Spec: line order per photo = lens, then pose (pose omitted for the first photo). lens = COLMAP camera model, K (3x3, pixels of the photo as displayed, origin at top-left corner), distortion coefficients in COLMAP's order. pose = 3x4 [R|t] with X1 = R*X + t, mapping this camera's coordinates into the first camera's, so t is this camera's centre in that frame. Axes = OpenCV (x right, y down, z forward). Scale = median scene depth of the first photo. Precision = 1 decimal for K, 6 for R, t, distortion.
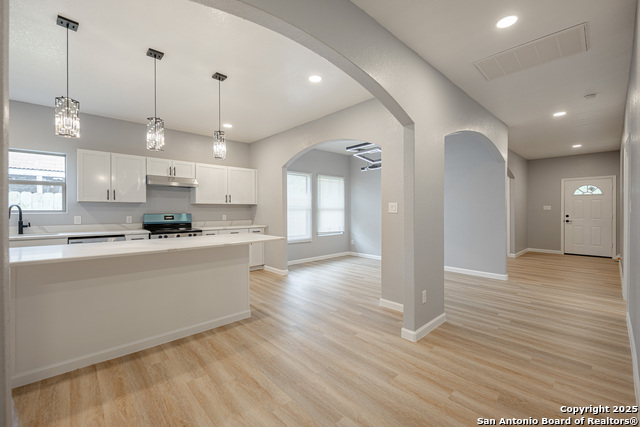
lens RADIAL K [[265.4, 0, 321.7], [0, 265.4, 209.2], [0, 0, 1]] dist [0.005684, -0.001529]
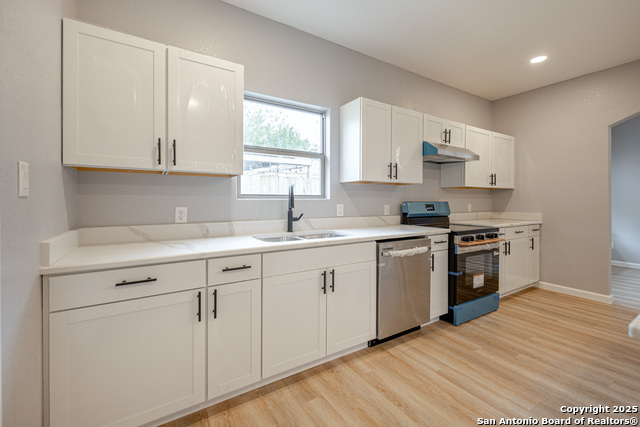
lens RADIAL K [[265.4, 0, 329.9], [0, 265.4, 200.3], [0, 0, 1]] dist [0.005684, -0.001529]
pose [[0.981543, 0.004048, -0.191200, -0.769991], [-0.003171, 0.999983, 0.004895, 0.012058], [0.191216, -0.004198, 0.981539, 0.332057]]
